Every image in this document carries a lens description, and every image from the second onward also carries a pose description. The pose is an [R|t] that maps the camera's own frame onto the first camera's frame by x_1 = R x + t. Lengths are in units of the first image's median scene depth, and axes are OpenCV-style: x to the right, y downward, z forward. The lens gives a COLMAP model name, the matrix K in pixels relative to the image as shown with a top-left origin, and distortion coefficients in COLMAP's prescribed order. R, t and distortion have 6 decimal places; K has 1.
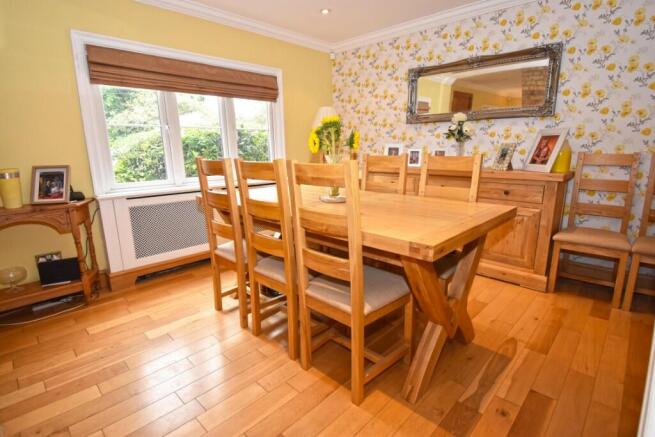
lens RADIAL K [[330.3, 0, 327.5], [0, 330.3, 218.5], [0, 0, 1]] dist [-0.016753, -0.000898]
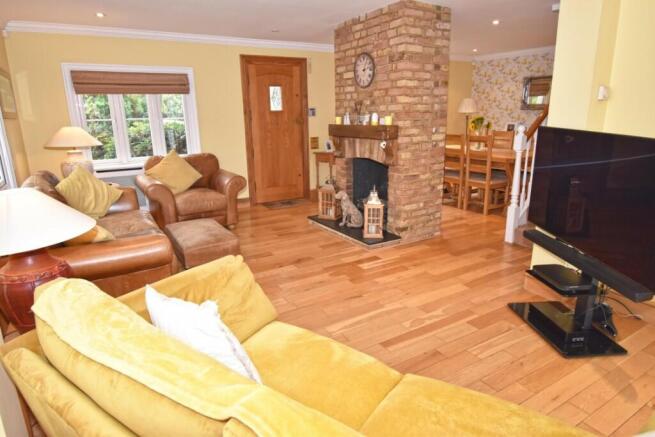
lens RADIAL K [[400.0, 0, 327.5], [0, 400.0, 218.5], [0, 0, 1]] dist [-0.008357, -0.001565]
pose [[0.966954, 0.062448, -0.247184, -0.170531], [-0.049078, 0.996997, 0.059895, 0.184599], [0.250183, -0.045785, 0.967116, -1.227245]]
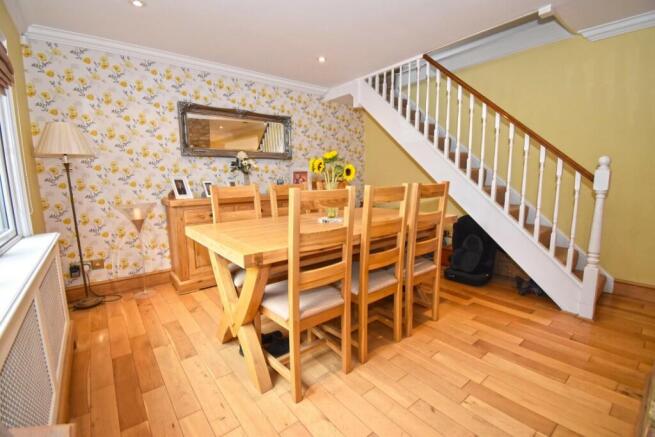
lens RADIAL K [[287.7, 0, 327.5], [0, 287.7, 218.5], [0, 0, 1]] dist [-0.000365, -0.016473]
pose [[0.116777, -0.132856, 0.984232, -0.597334], [0.222109, 0.969405, 0.104501, -0.104731], [-0.968003, 0.206404, 0.142713, 0.523769]]
